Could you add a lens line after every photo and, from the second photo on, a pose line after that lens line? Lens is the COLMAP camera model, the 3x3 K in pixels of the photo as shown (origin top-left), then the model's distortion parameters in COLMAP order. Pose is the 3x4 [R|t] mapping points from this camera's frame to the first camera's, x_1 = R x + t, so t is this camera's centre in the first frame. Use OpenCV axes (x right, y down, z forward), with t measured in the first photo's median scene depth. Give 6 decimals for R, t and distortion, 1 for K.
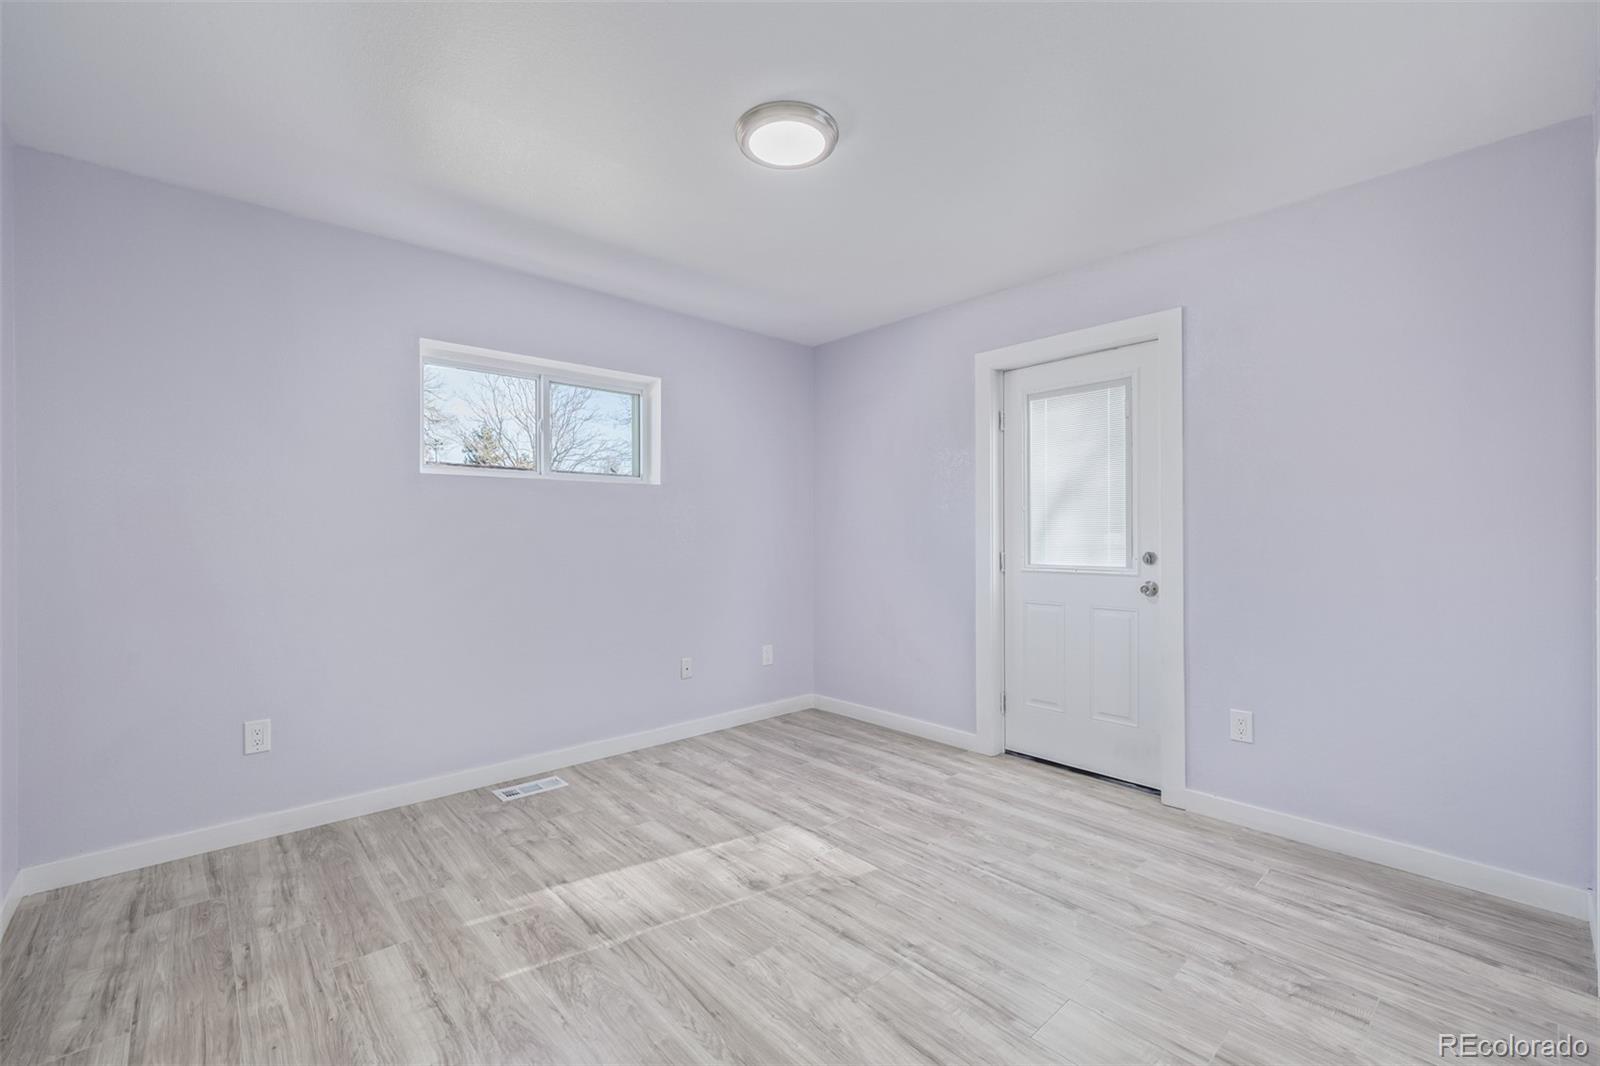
lens RADIAL K [[675.5, 0, 813.0], [0, 675.5, 533.2], [0, 0, 1]] dist [-0.000465, -0.000200]
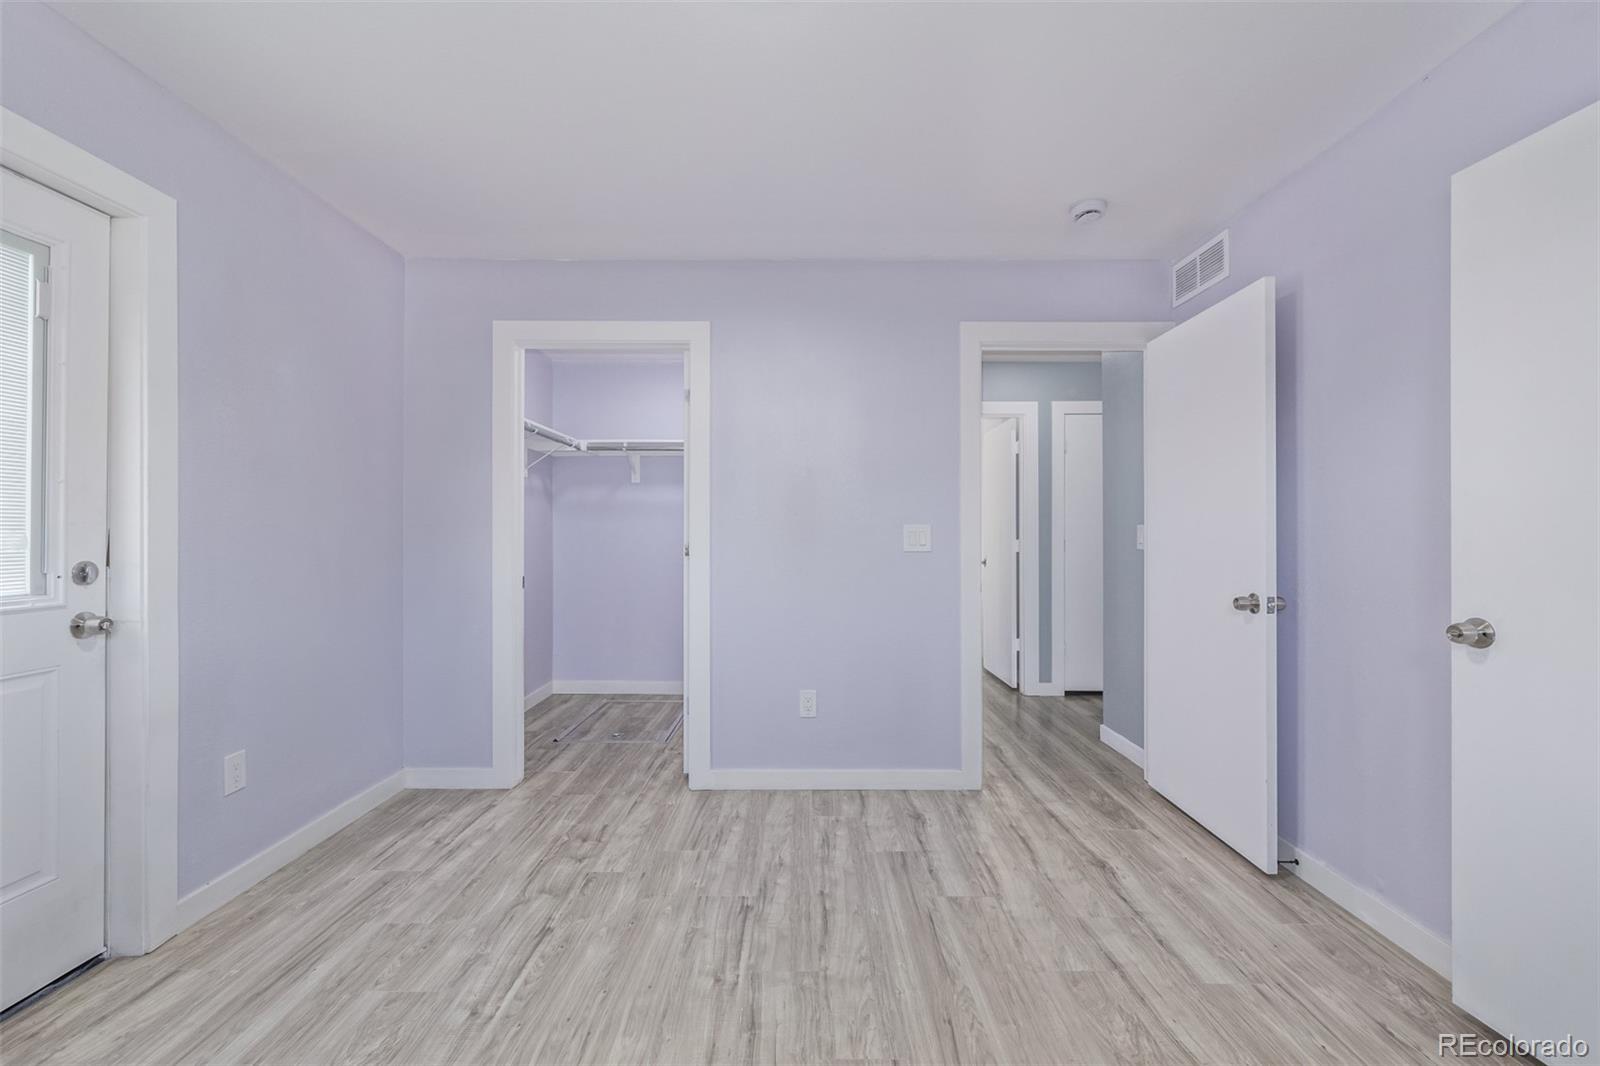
lens RADIAL K [[675.5, 0, 794.7], [0, 675.5, 528.7], [0, 0, 1]] dist [-0.000465, -0.000200]
pose [[-0.726555, 0.004530, 0.687093, -0.541732], [-0.001254, 0.999968, -0.007919, 0.002859], [-0.687107, -0.006615, -0.726526, 1.532554]]
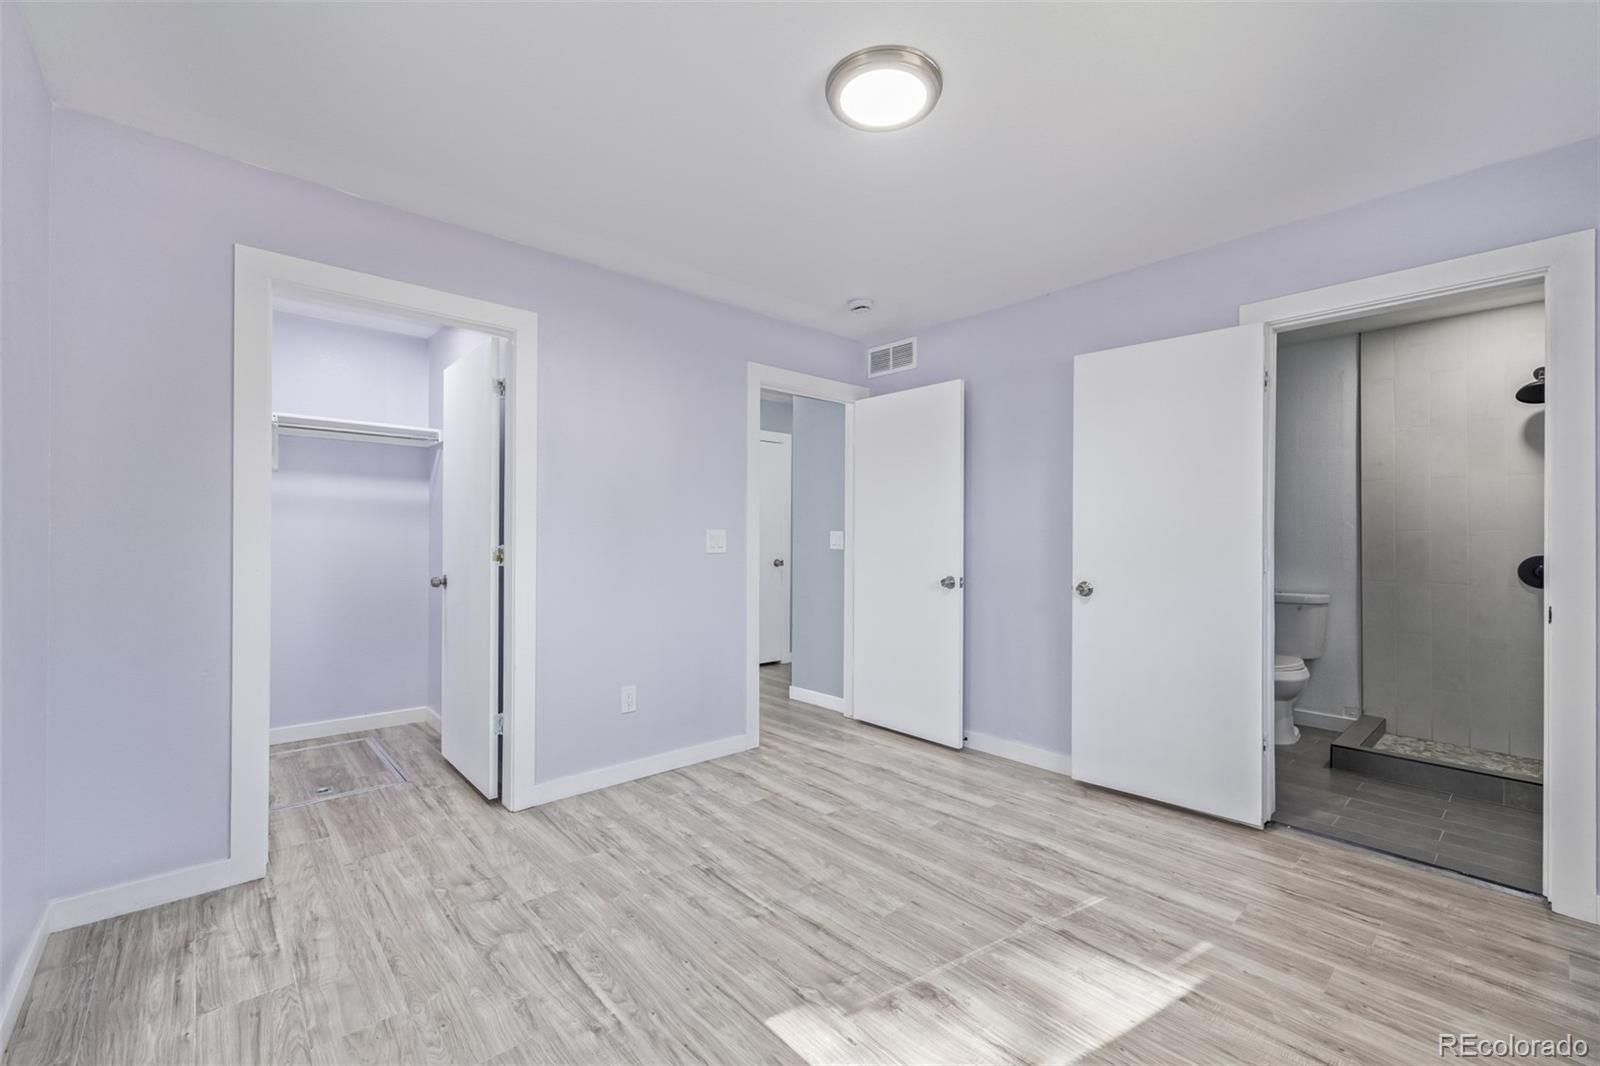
lens RADIAL K [[675.5, 0, 805.4], [0, 675.5, 535.1], [0, 0, 1]] dist [-0.000465, -0.000200]
pose [[-0.999893, -0.004686, 0.013872, 0.052084], [-0.004733, 0.999983, -0.003335, 0.000040], [-0.013856, -0.003400, -0.999898, 1.999659]]
